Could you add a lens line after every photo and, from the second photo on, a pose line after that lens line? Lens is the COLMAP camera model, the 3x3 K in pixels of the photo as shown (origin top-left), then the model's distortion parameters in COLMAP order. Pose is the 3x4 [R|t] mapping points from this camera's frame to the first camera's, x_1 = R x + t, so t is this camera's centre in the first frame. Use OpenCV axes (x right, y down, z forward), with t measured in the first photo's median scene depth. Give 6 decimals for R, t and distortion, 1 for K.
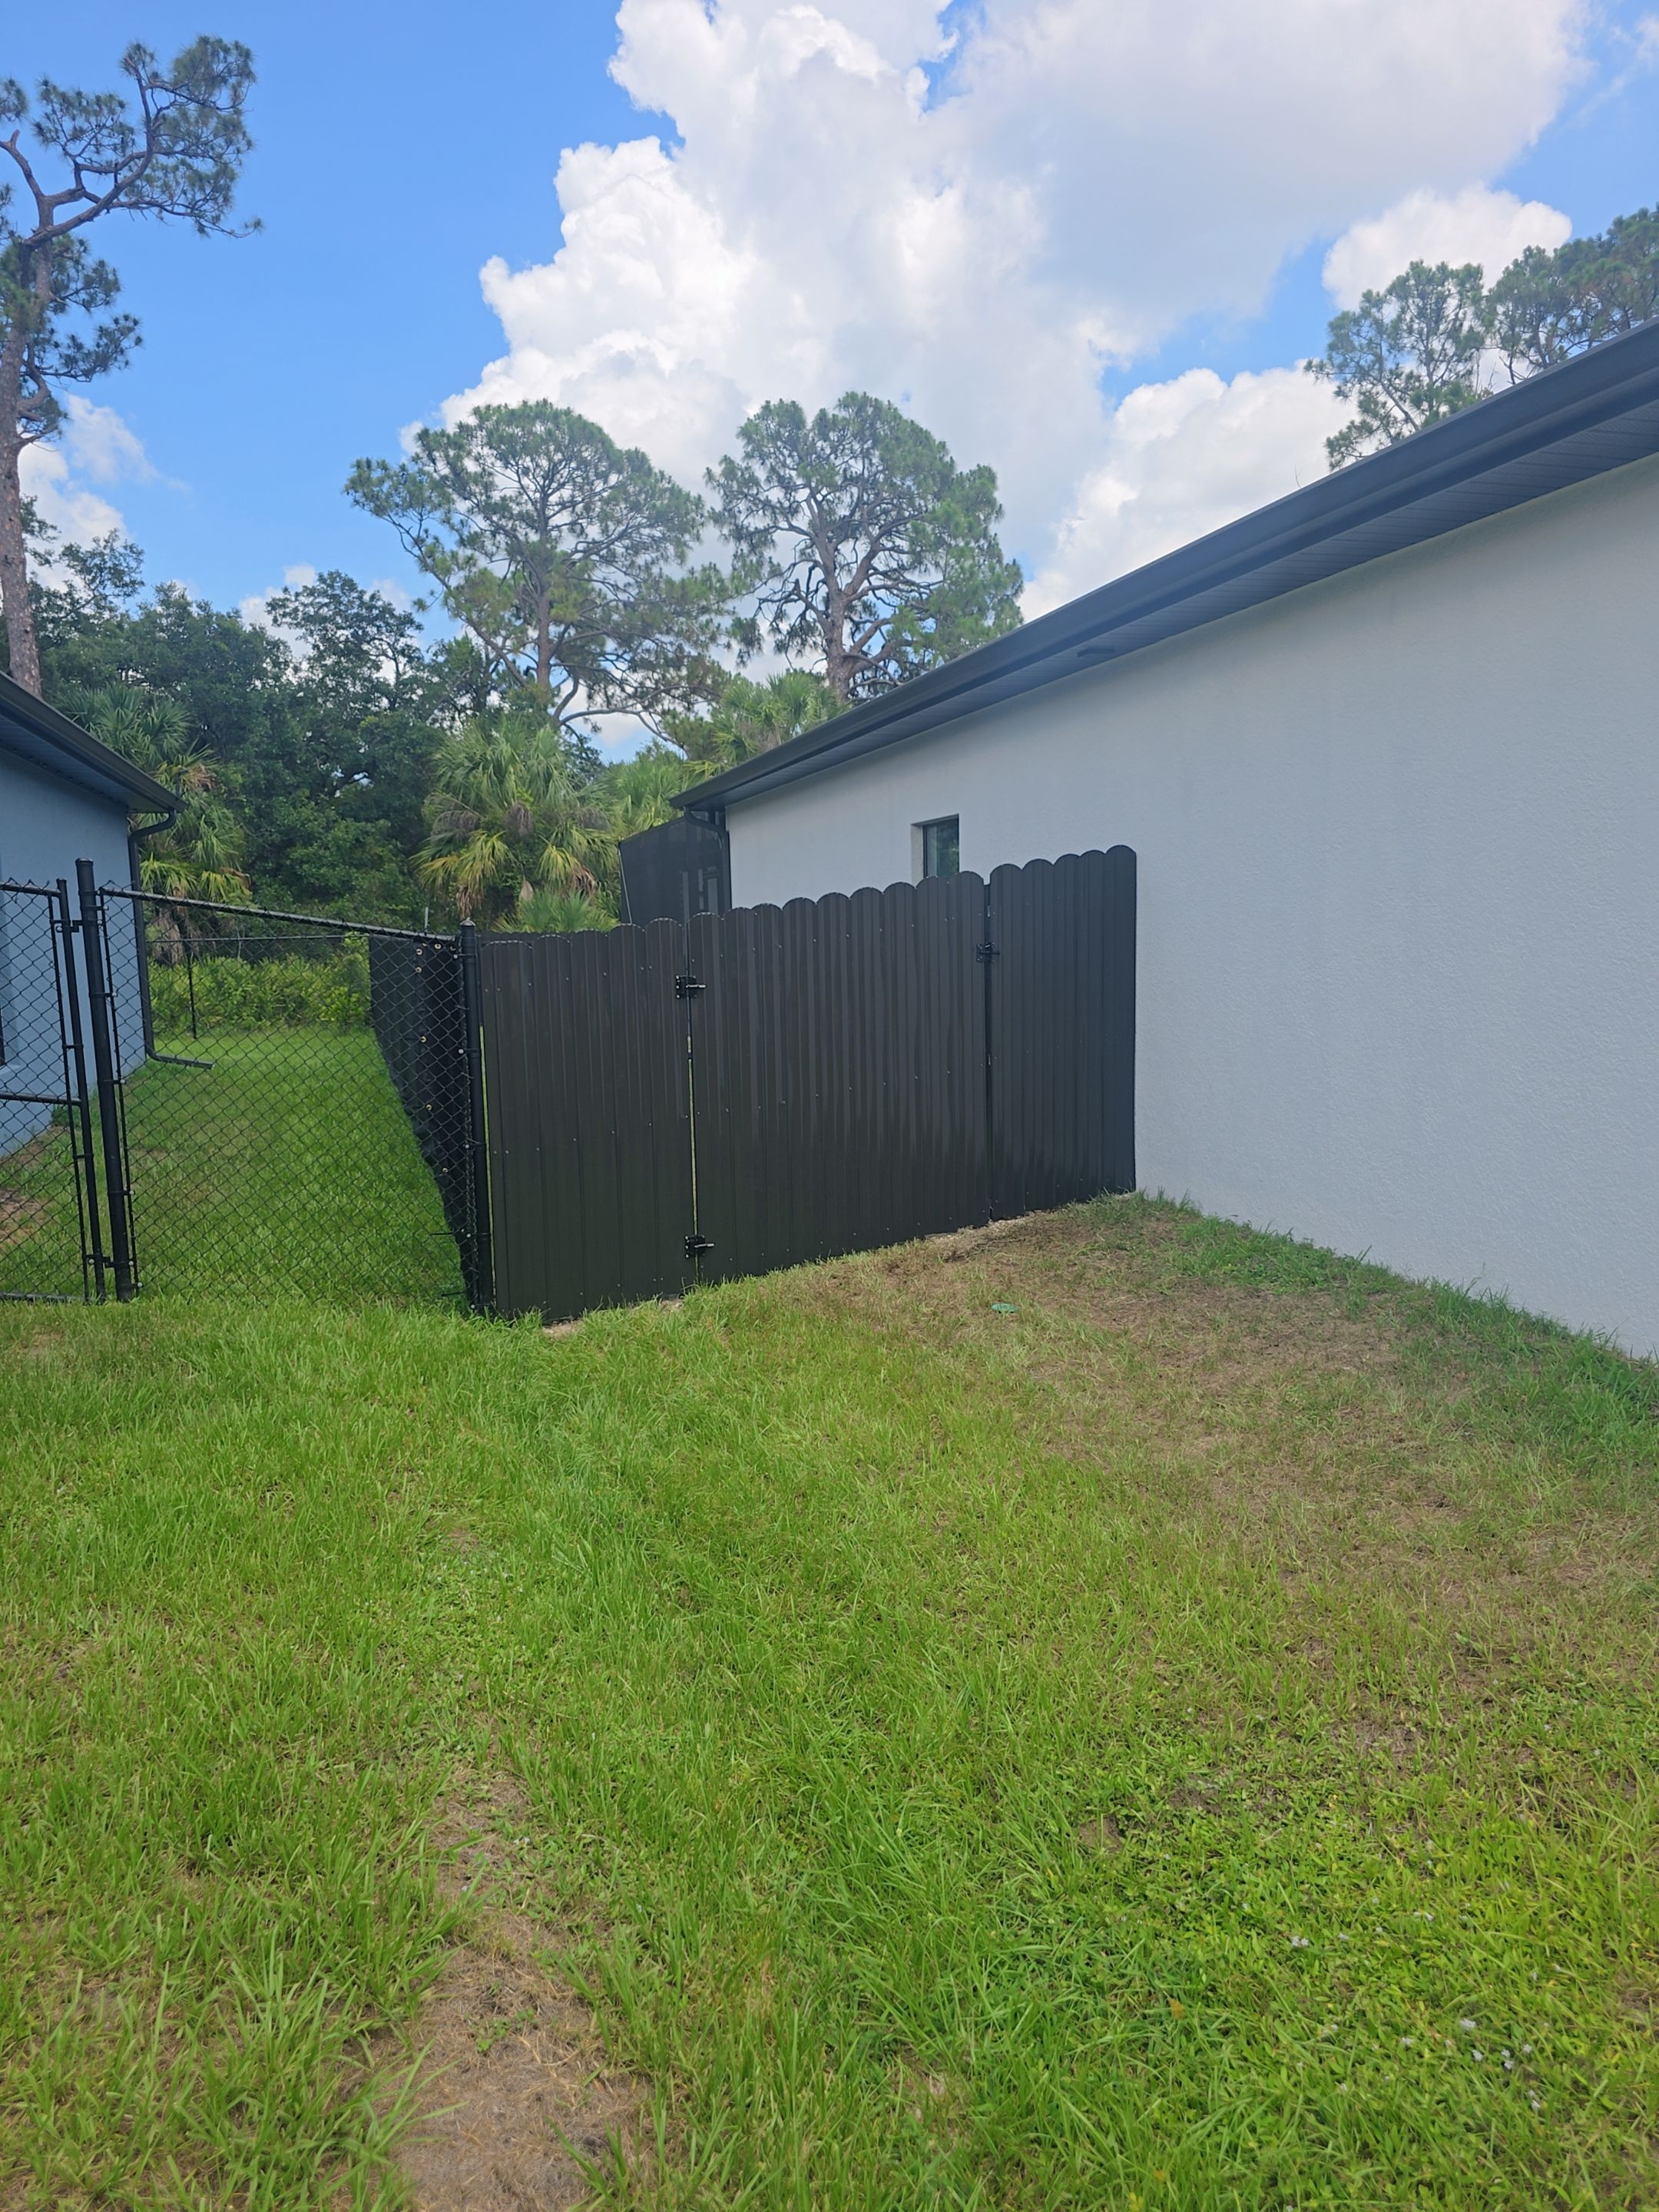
lens RADIAL K [[1411.8, 0, 858.5], [0, 1411.8, 1077.7], [0, 0, 1]] dist [0.063765, -0.064517]
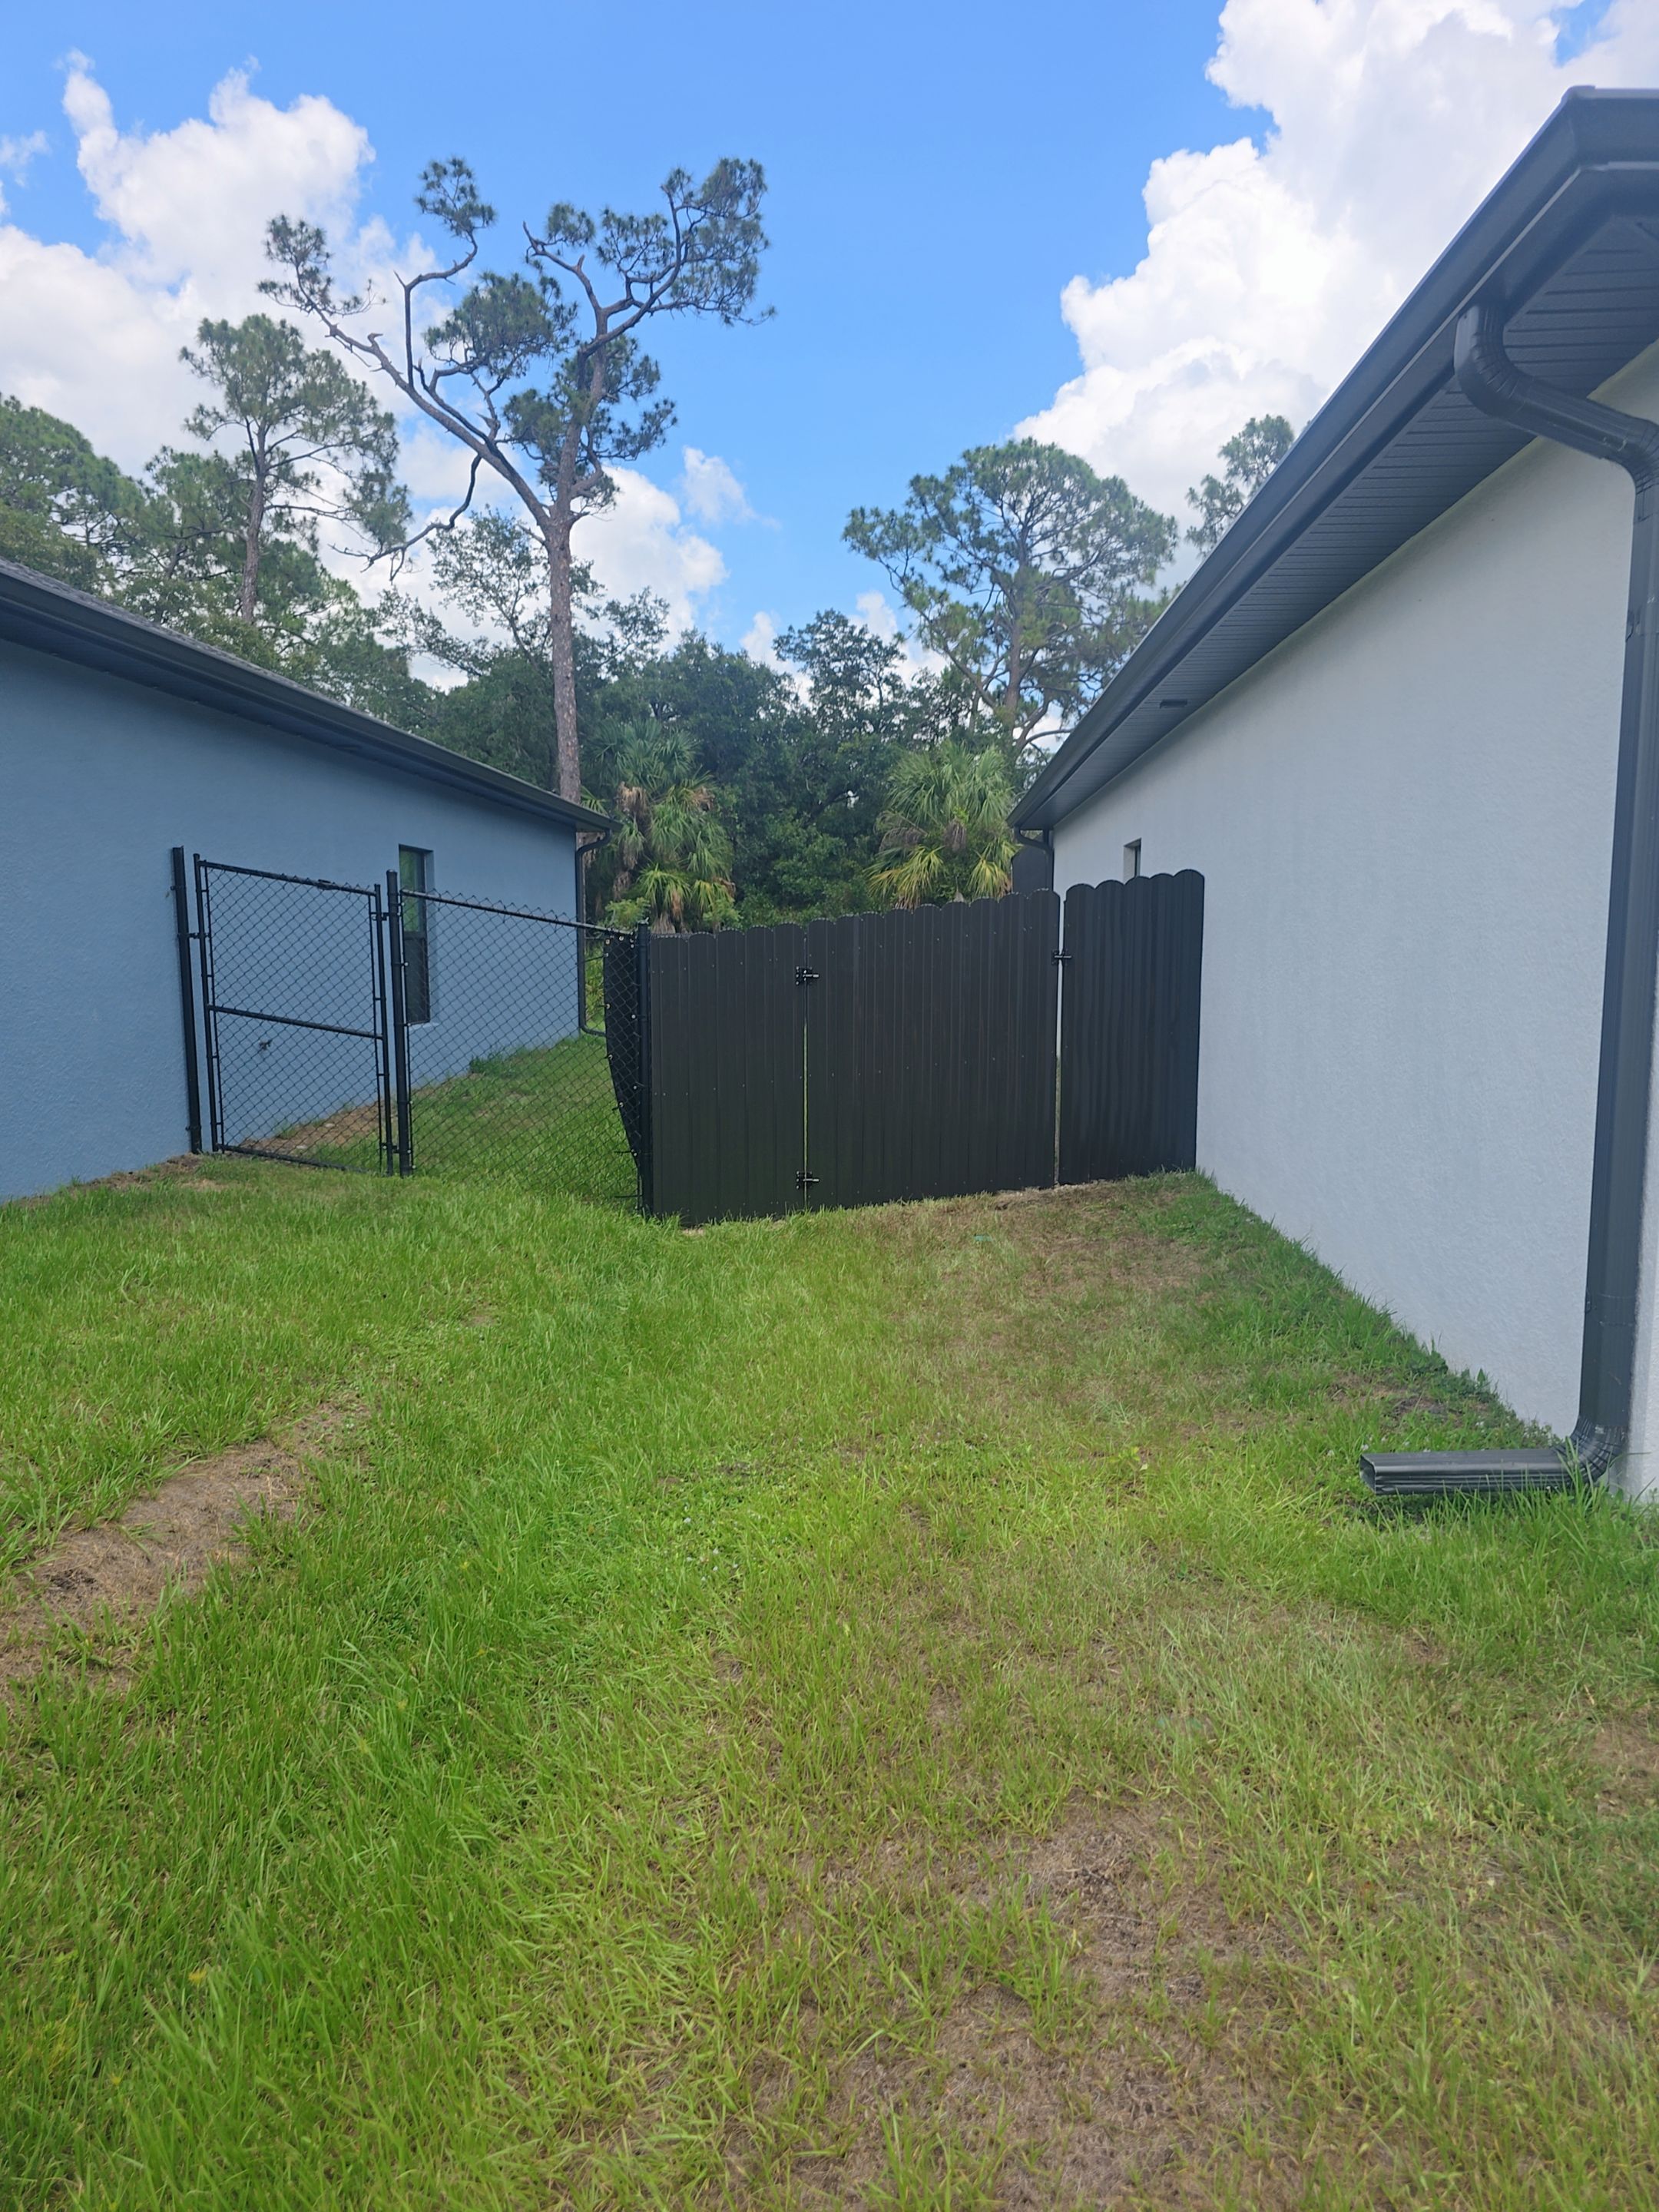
lens RADIAL K [[1411.1, 0, 889.9], [0, 1411.1, 1116.2], [0, 0, 1]] dist [0.001168, -0.001414]
pose [[0.946358, 0.069343, -0.315592, 0.044356], [-0.063842, 0.997574, 0.027750, 0.002681], [0.316751, -0.006113, 0.948489, -0.022089]]
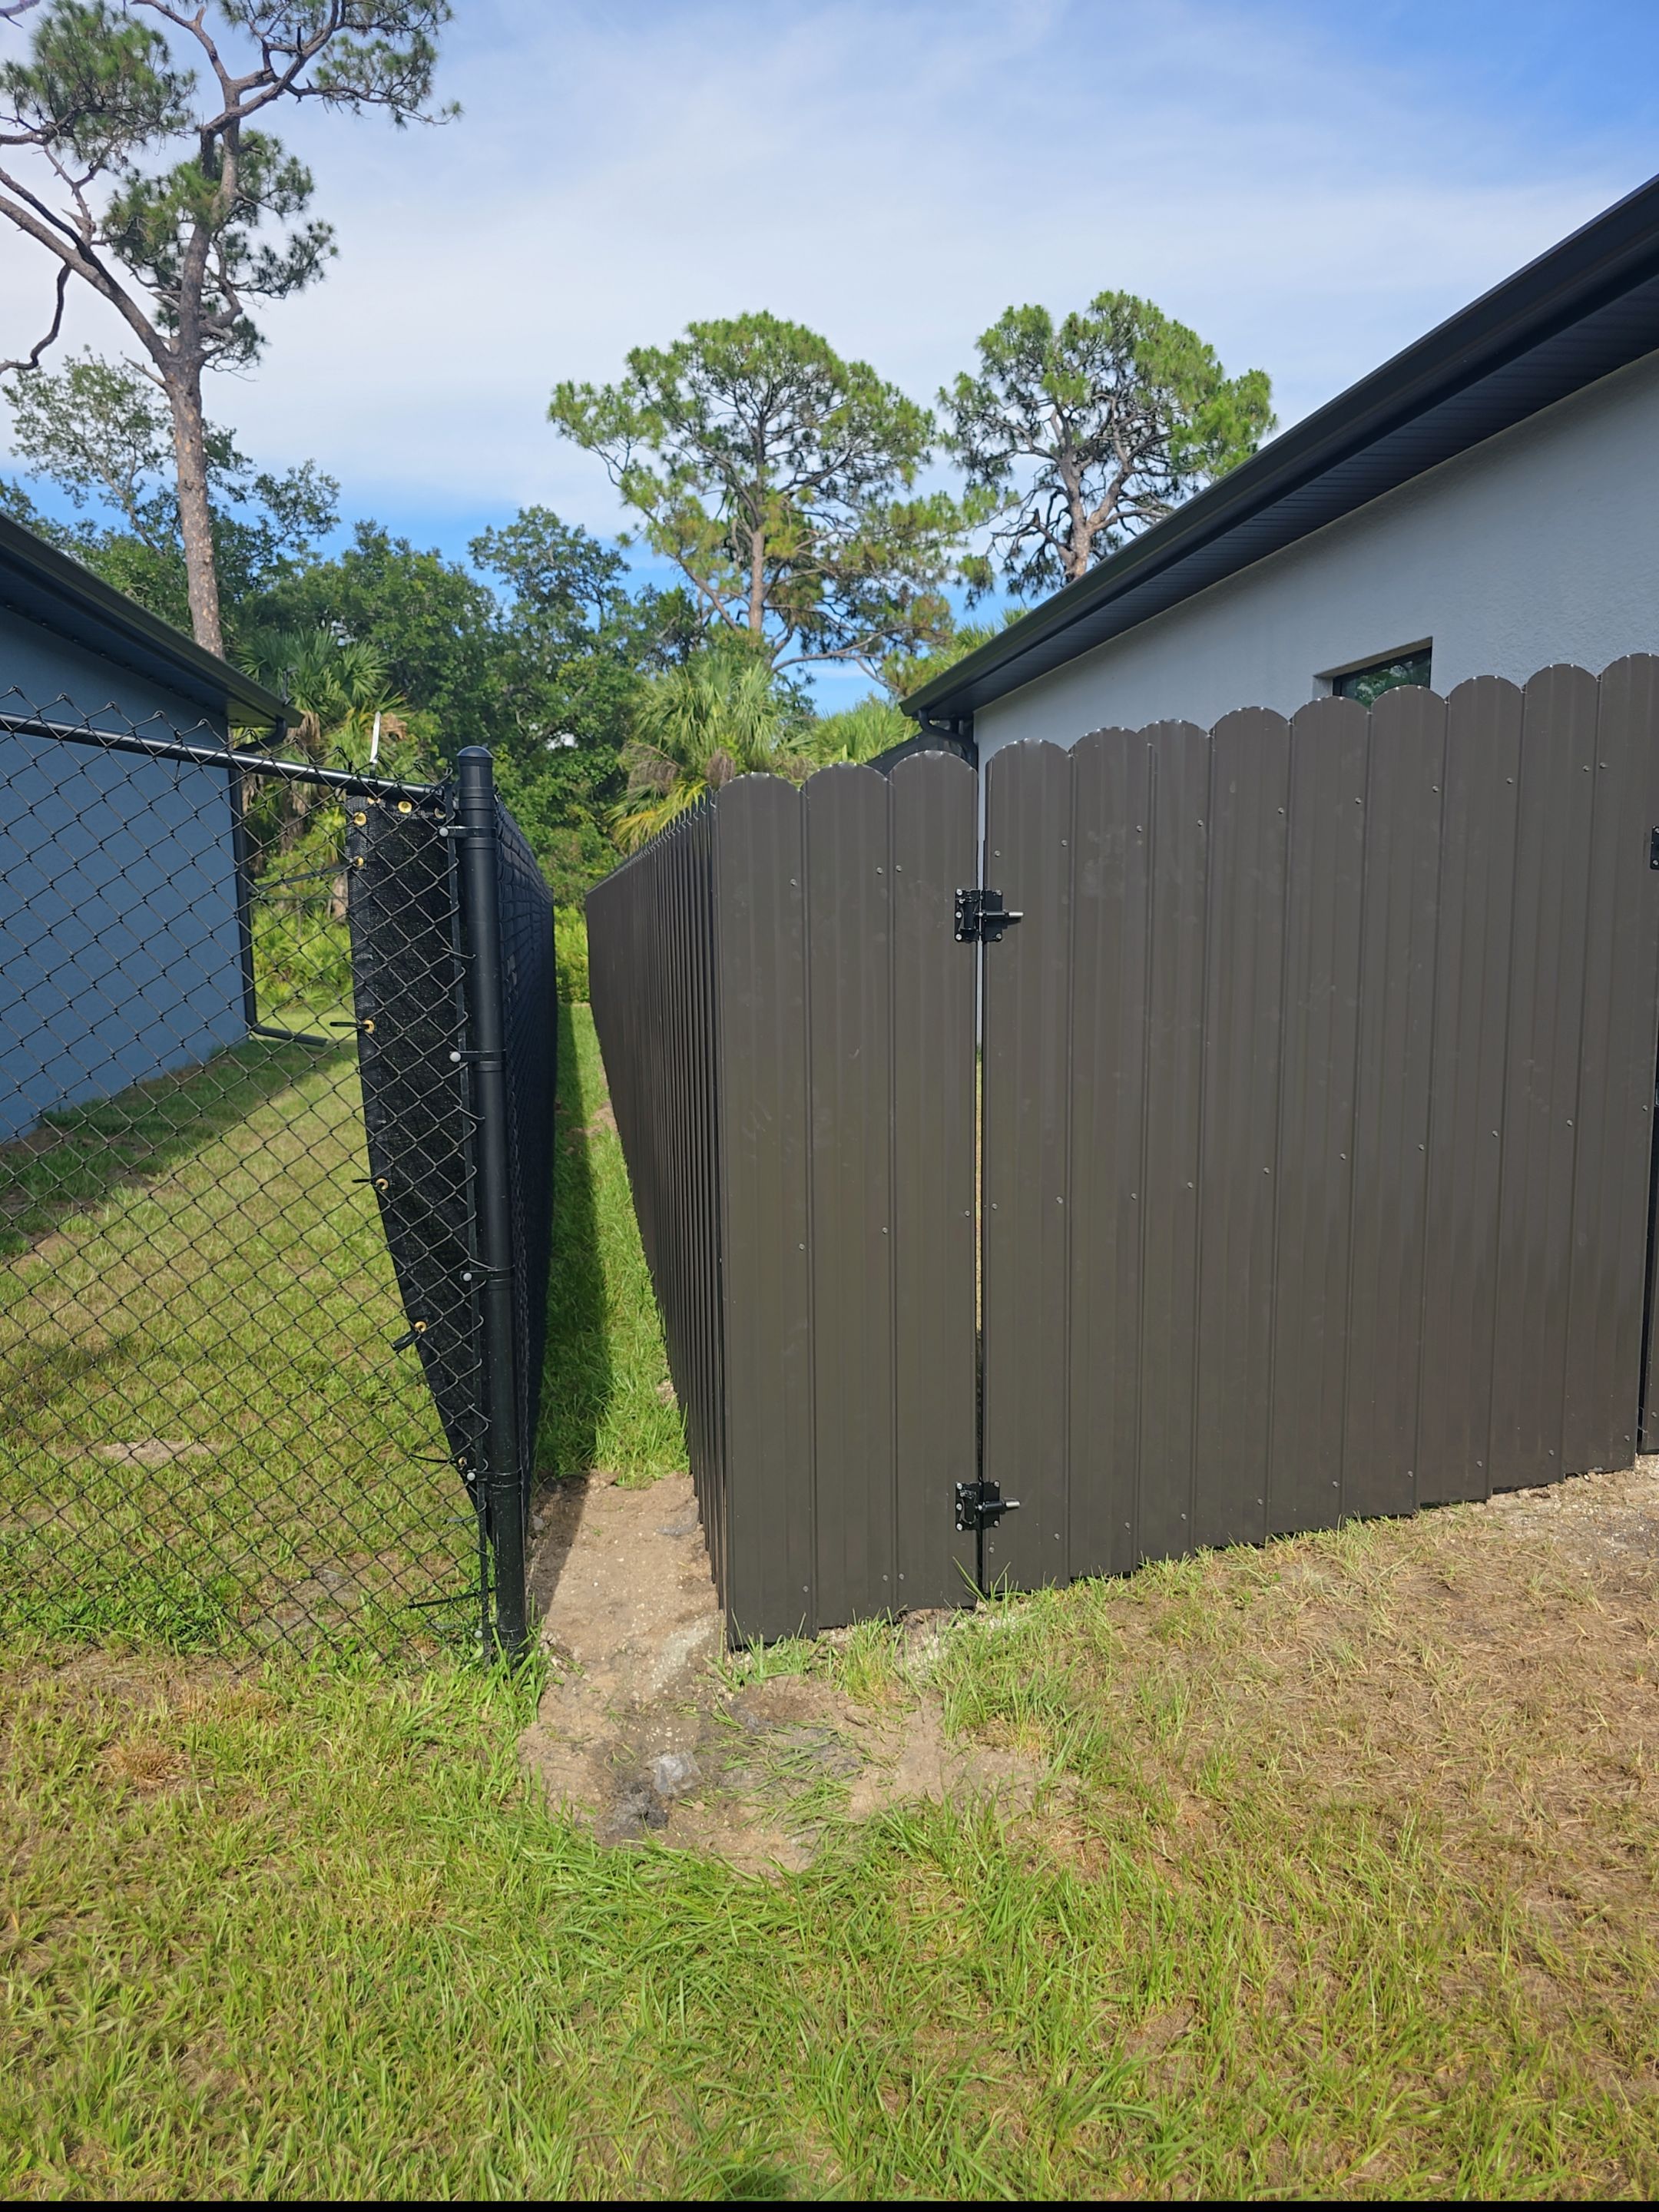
lens RADIAL K [[1470.9, 0, 866.4], [0, 1470.9, 1100.7], [0, 0, 1]] dist [0.009244, -0.000661]
pose [[0.989895, 0.029448, -0.138712, -0.011072], [-0.025692, 0.999255, 0.028786, -0.002439], [0.139456, -0.024931, 0.989914, 0.066979]]
